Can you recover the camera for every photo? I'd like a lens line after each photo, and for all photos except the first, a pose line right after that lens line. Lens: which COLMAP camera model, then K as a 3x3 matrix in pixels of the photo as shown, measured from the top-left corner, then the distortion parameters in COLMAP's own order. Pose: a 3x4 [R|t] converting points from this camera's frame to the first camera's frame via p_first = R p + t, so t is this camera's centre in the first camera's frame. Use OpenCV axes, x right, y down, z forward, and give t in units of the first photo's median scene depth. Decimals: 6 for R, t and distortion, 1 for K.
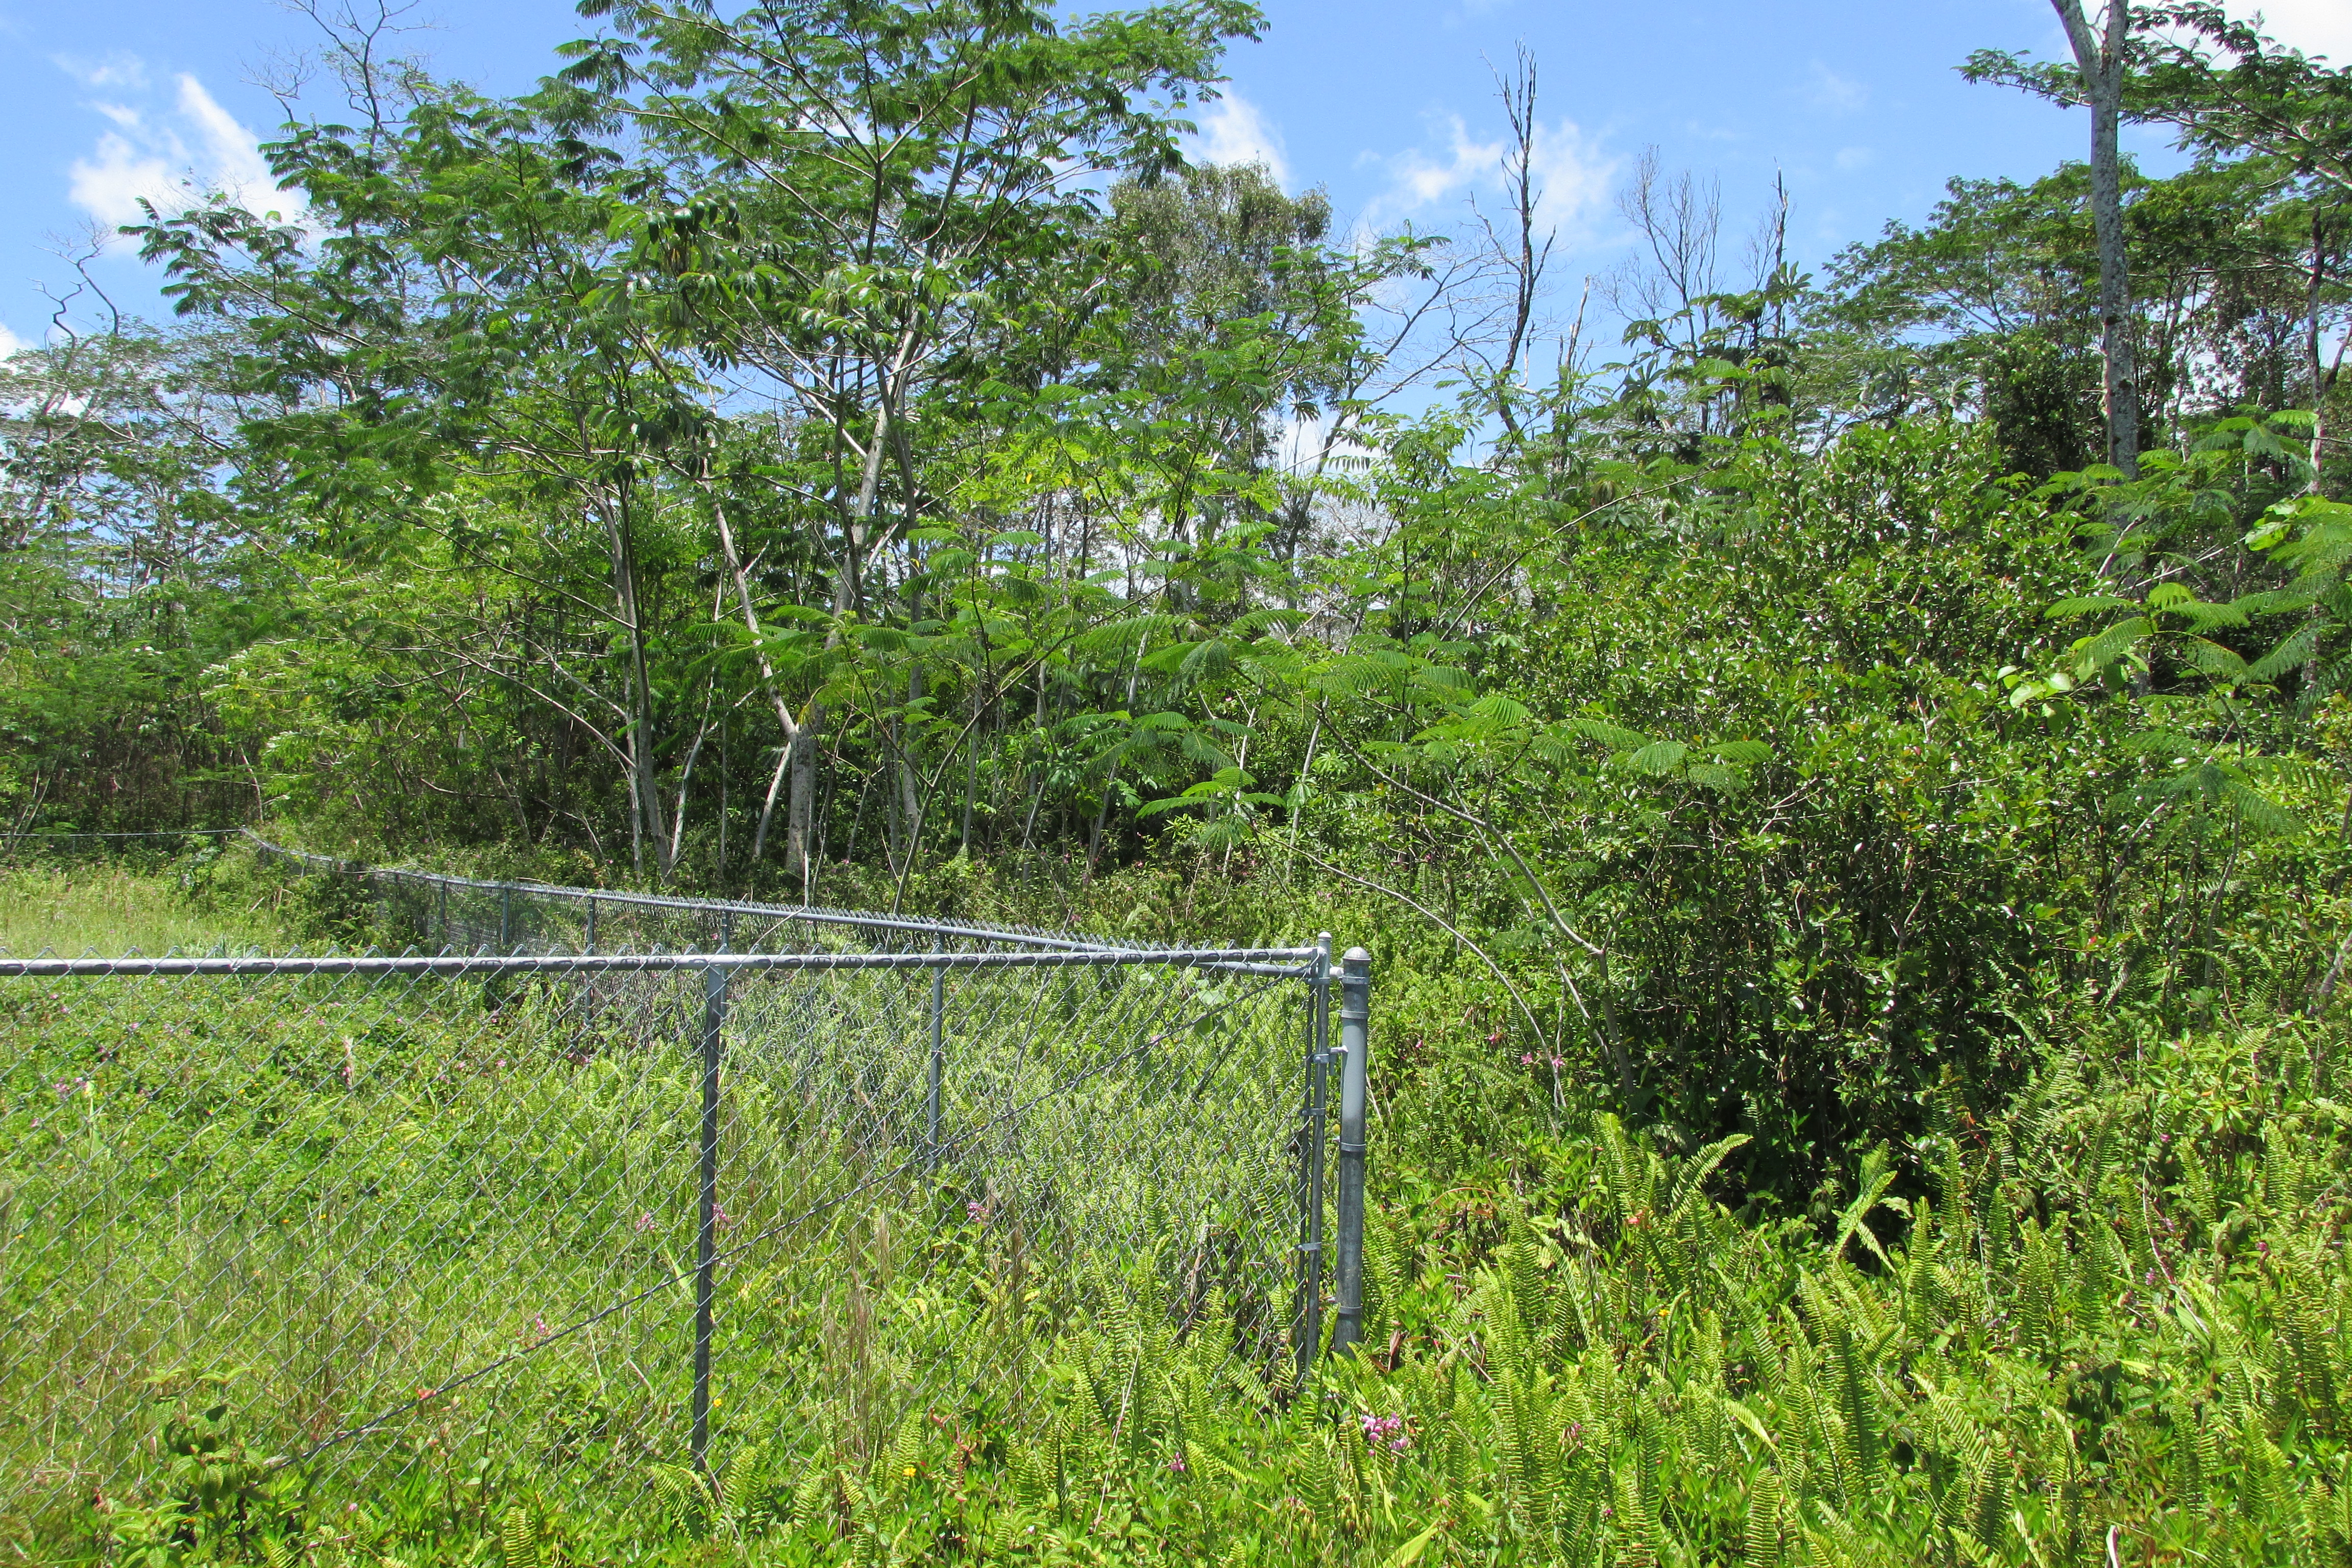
lens RADIAL K [[1948.9, 0, 1164.9], [0, 1948.9, 782.3], [0, 0, 1]] dist [-0.028457, -0.010251]
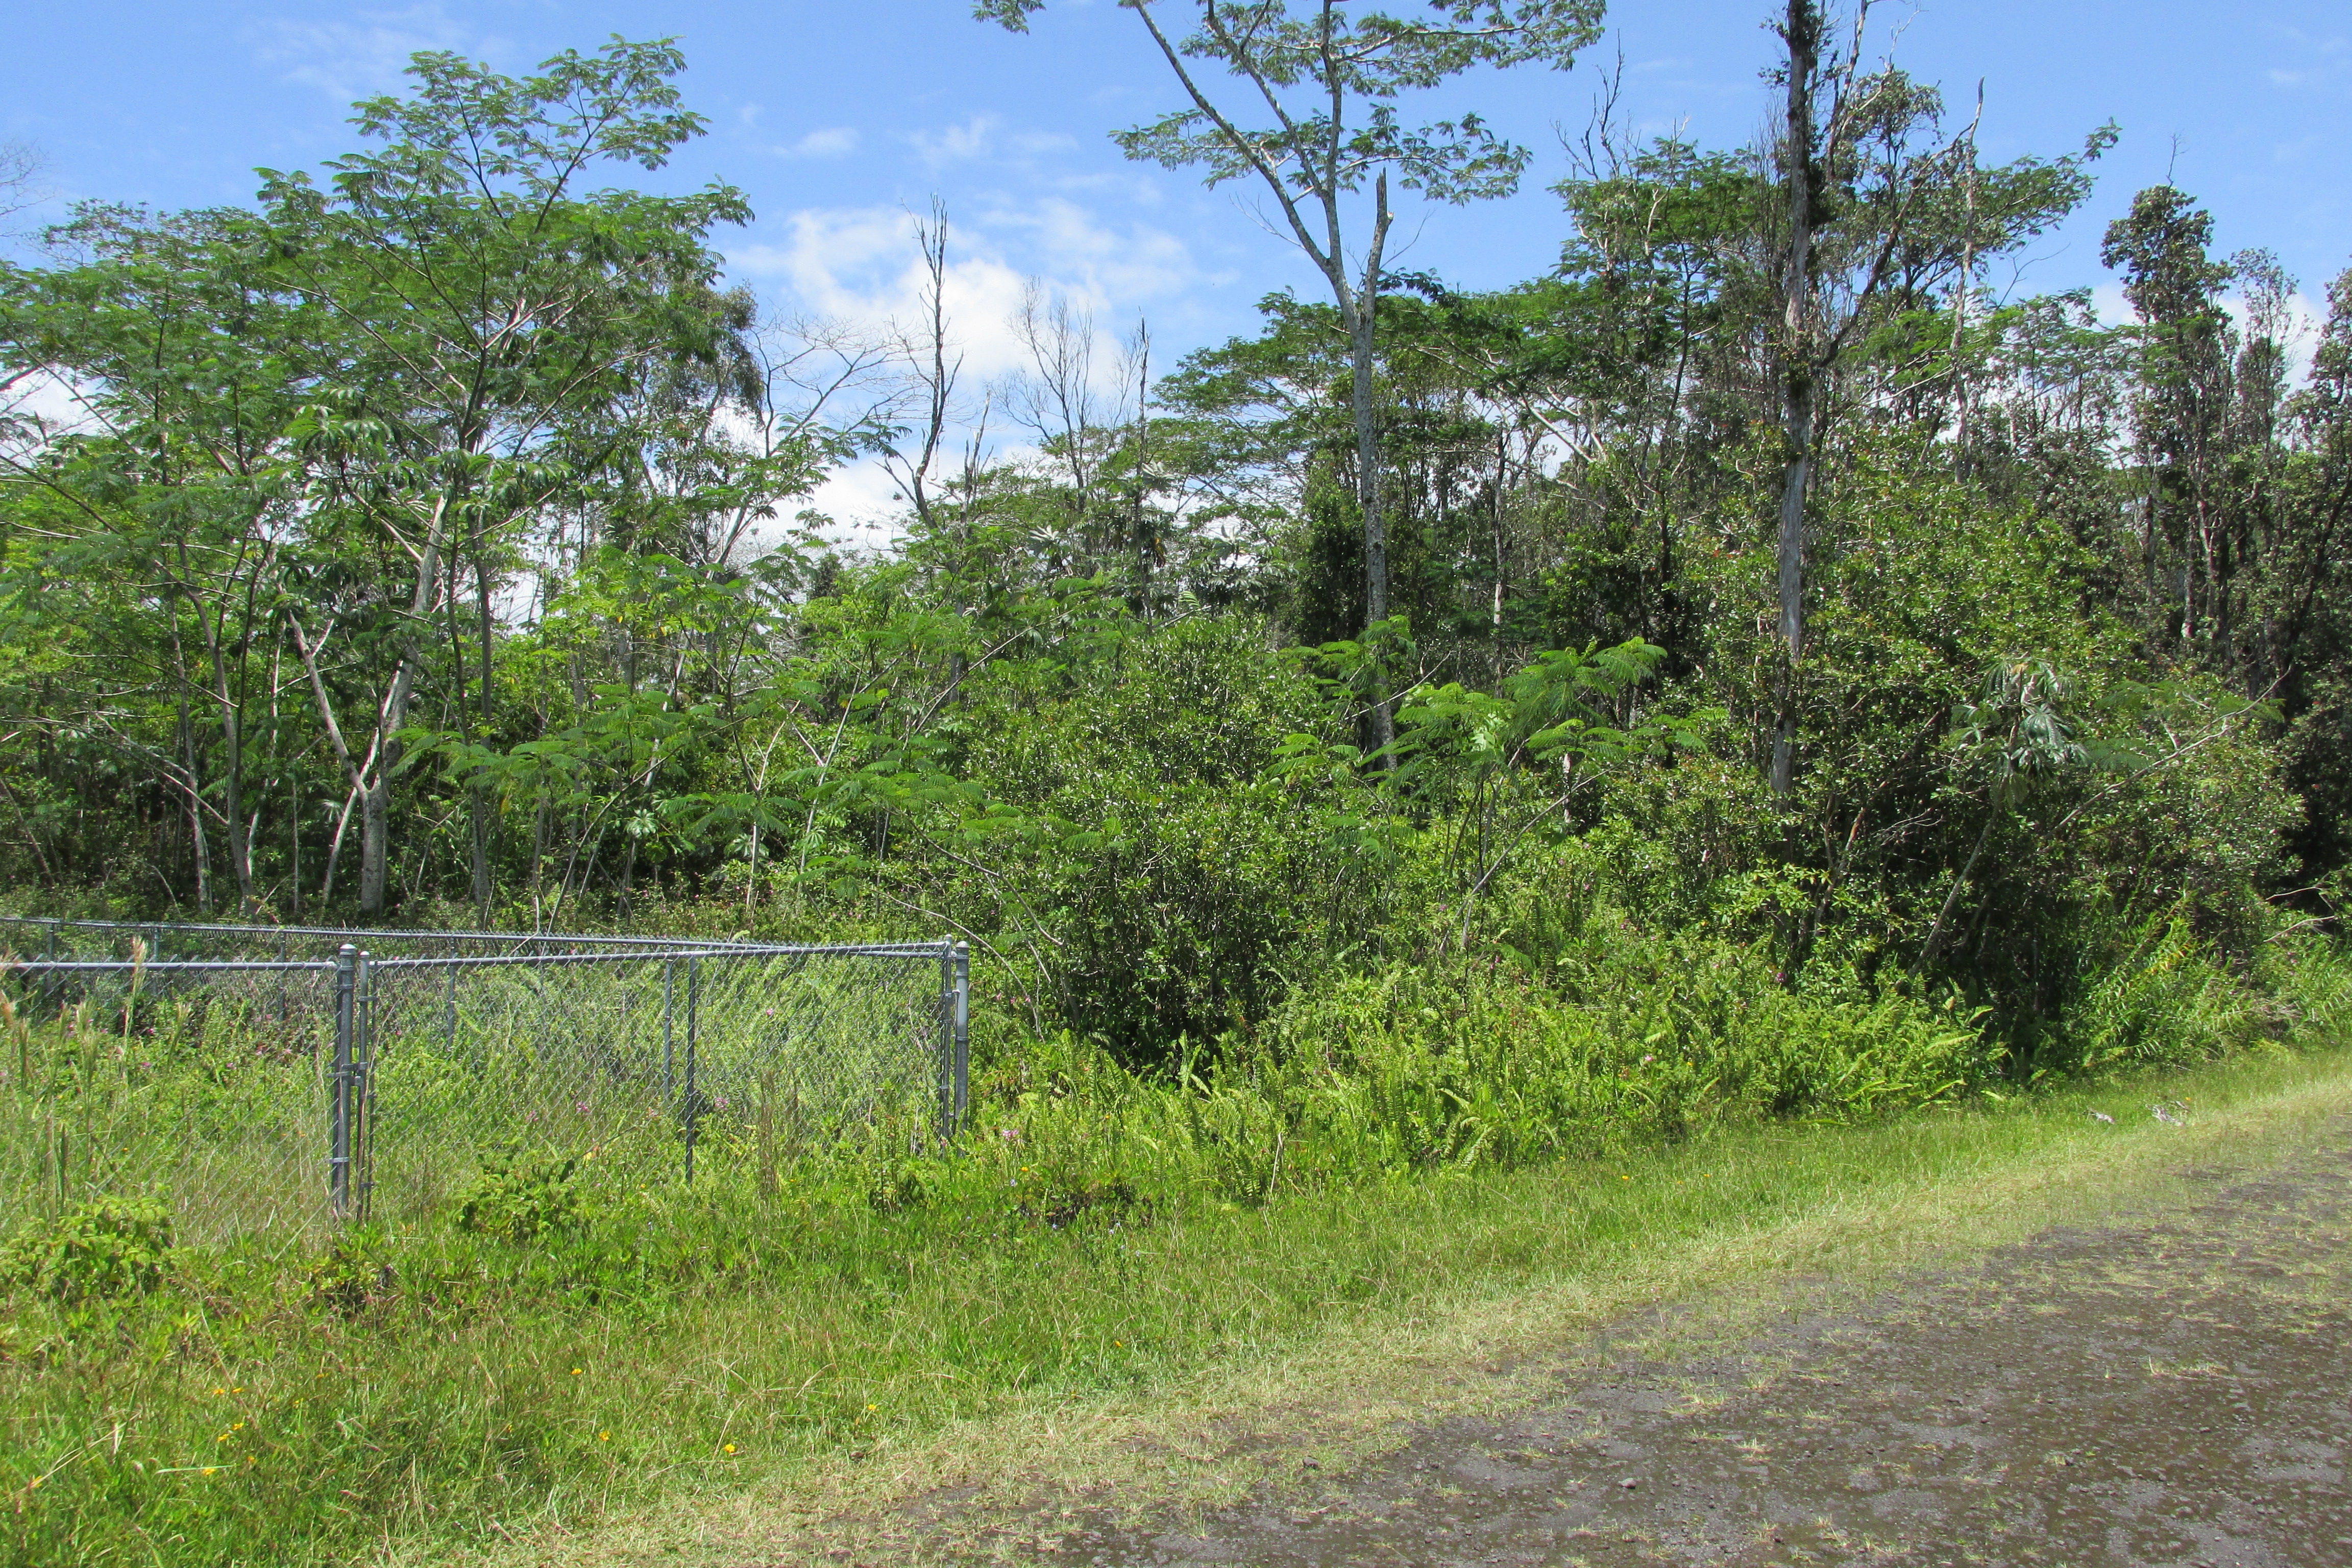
lens RADIAL K [[1948.9, 0, 1182.8], [0, 1948.9, 788.2], [0, 0, 1]] dist [-0.028457, -0.010251]
pose [[0.946342, -0.003541, 0.323148, -0.190275], [0.005119, 0.999979, -0.004033, -0.037154], [-0.323127, 0.005471, 0.946340, -0.568454]]
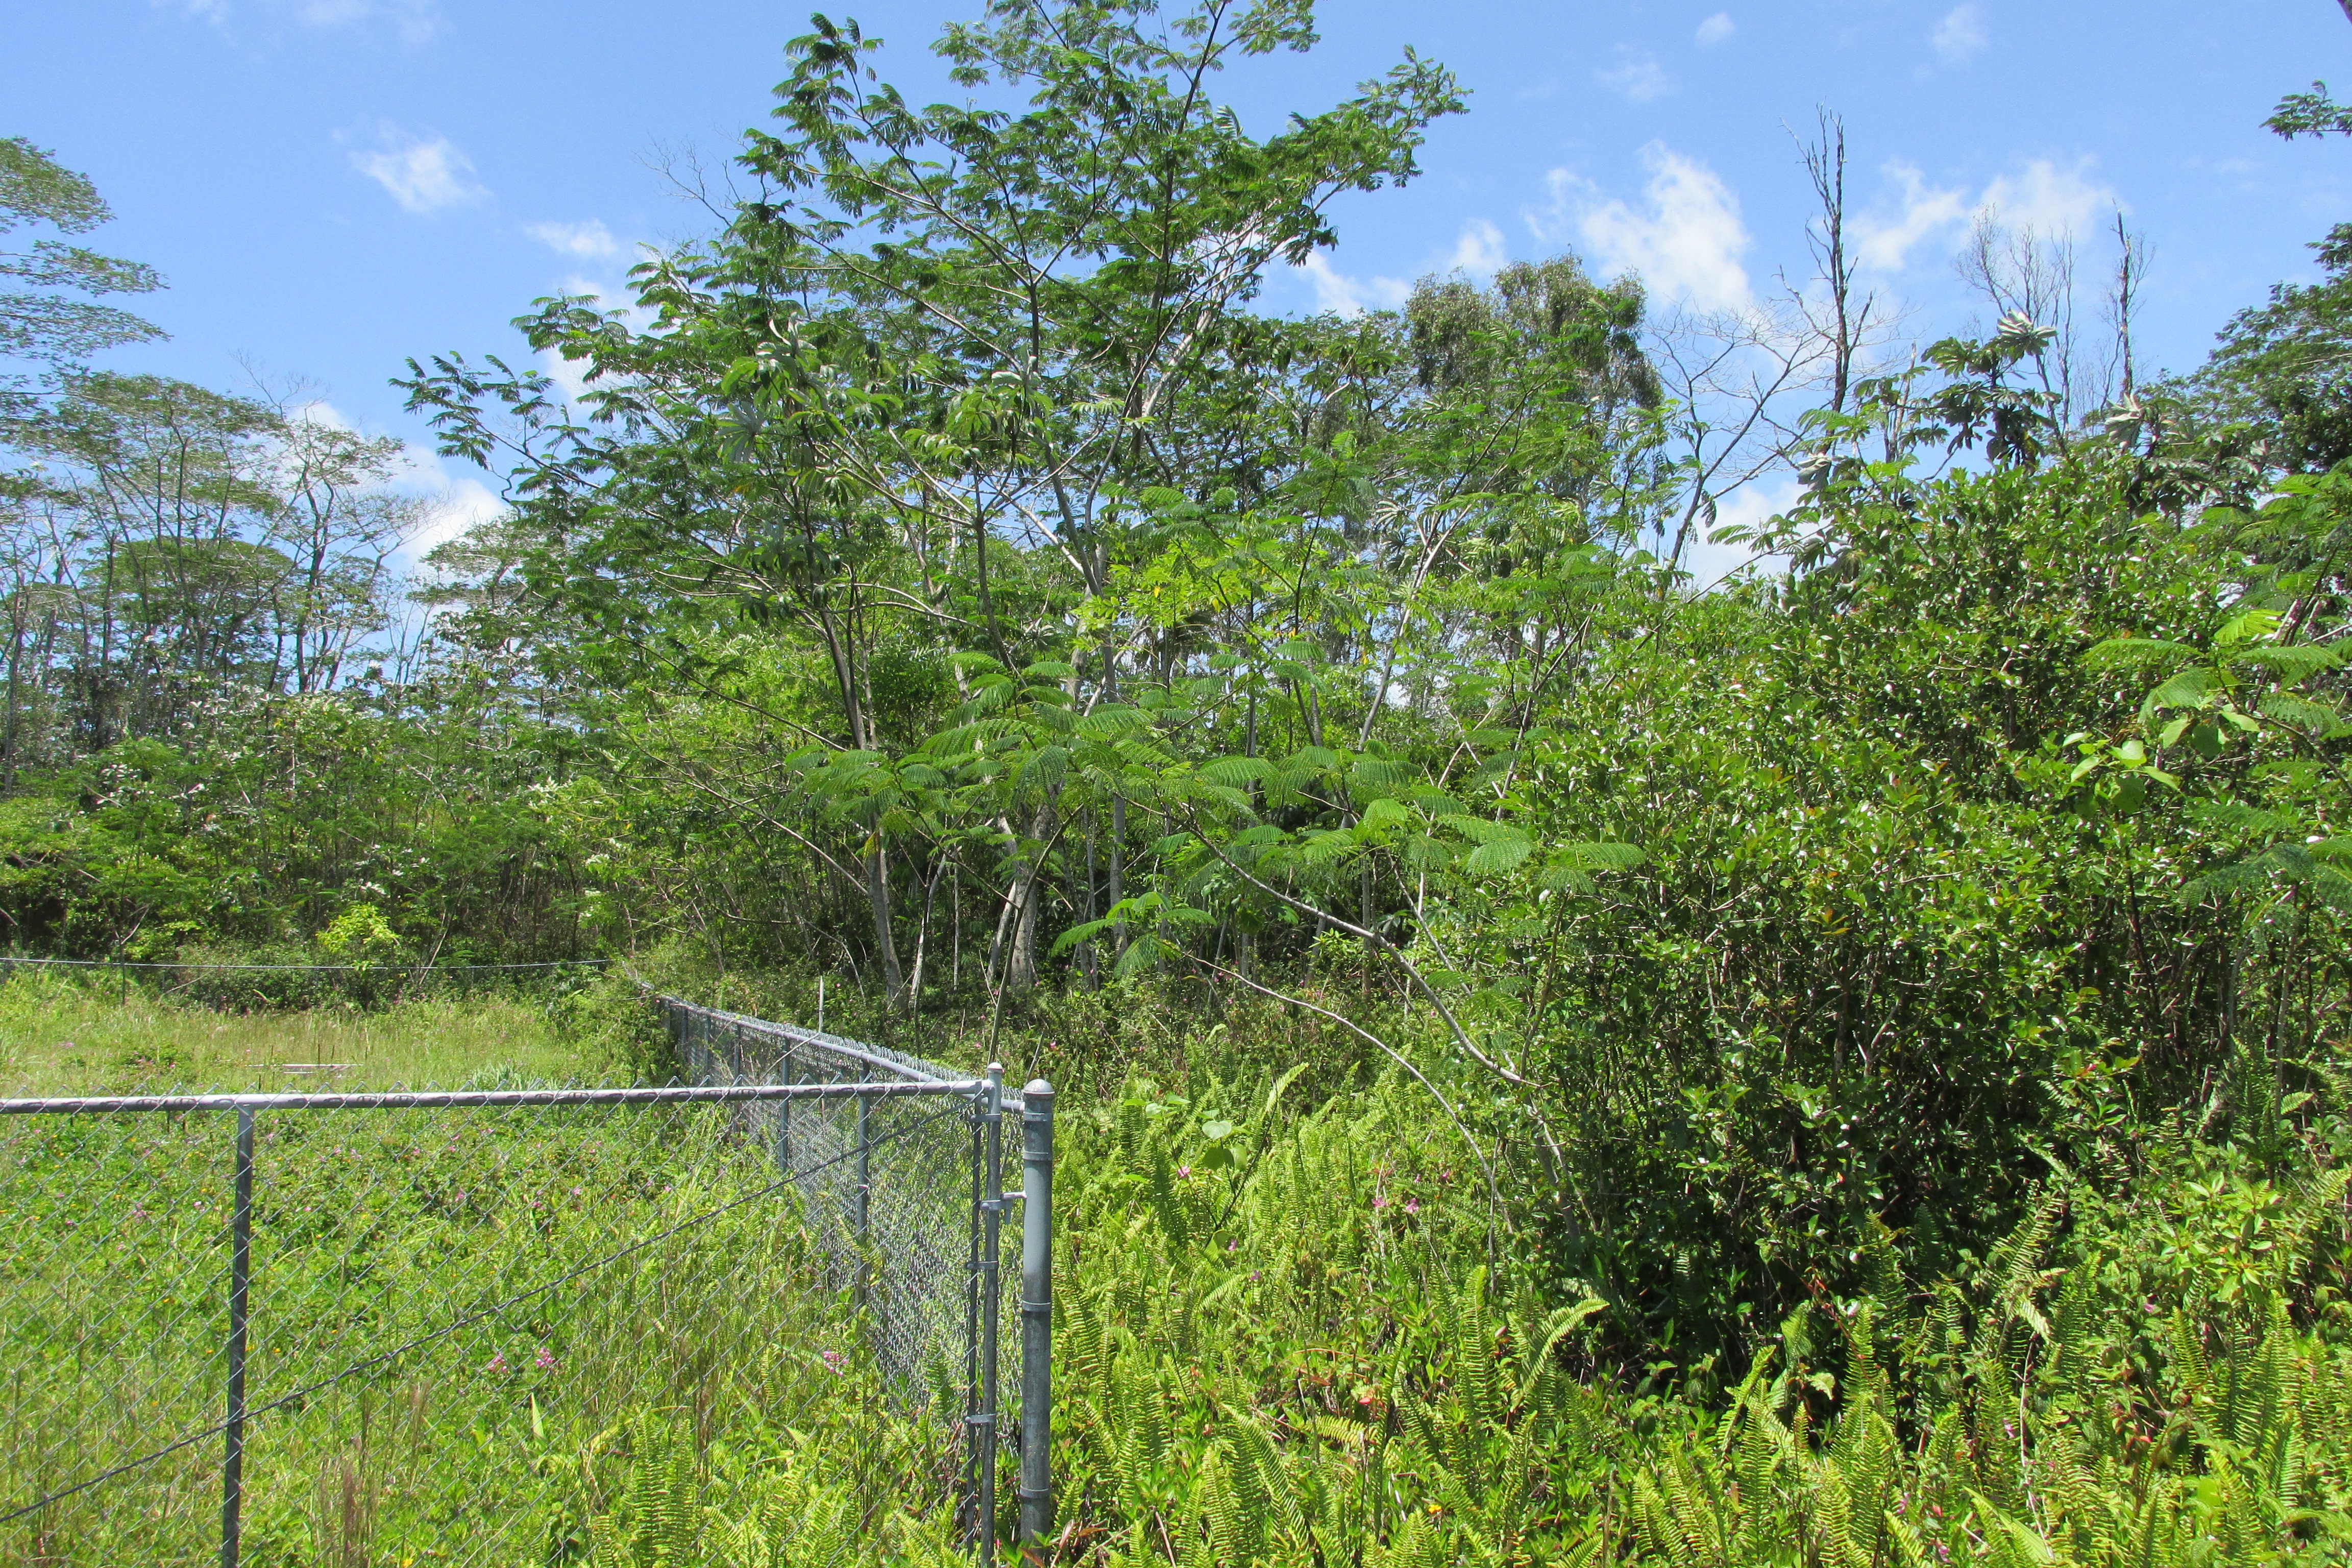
lens RADIAL K [[1948.9, 0, 1181.7], [0, 1948.9, 774.0], [0, 0, 1]] dist [-0.028457, -0.010251]
pose [[0.976996, -0.037181, -0.209992, 0.202045], [0.023824, 0.997550, -0.065781, 0.002521], [0.211924, 0.059265, 0.975488, 0.074821]]
